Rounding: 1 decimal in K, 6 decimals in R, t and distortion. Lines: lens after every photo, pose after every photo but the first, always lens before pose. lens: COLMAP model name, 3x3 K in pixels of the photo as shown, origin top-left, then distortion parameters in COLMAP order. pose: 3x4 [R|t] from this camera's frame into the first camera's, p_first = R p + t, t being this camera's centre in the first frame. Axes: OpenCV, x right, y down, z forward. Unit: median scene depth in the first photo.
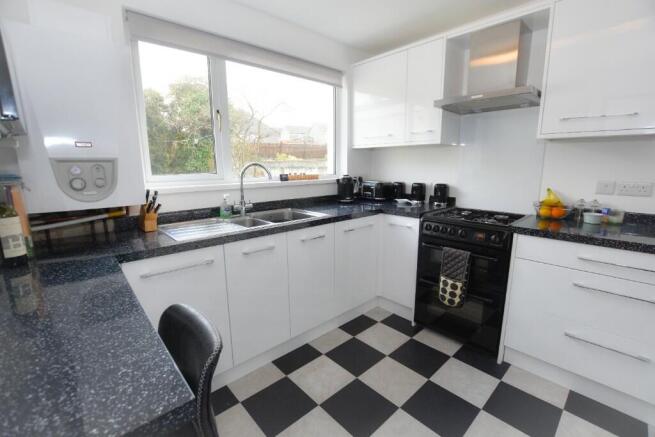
lens RADIAL K [[287.9, 0, 327.5], [0, 287.9, 218.5], [0, 0, 1]] dist [-0.028747, 0.000080]
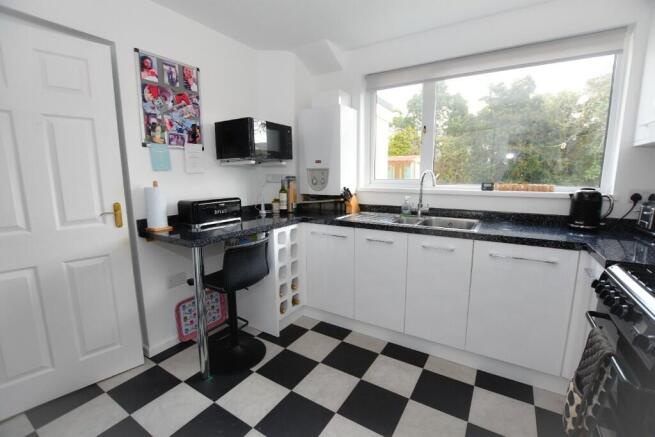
lens RADIAL K [[287.9, 0, 327.5], [0, 287.9, 218.5], [0, 0, 1]] dist [-0.028747, 0.000080]
pose [[0.265450, 0.154393, -0.951682, 0.702073], [-0.173943, 0.978566, 0.110237, -0.066321], [0.948304, 0.136276, 0.286616, 0.336556]]
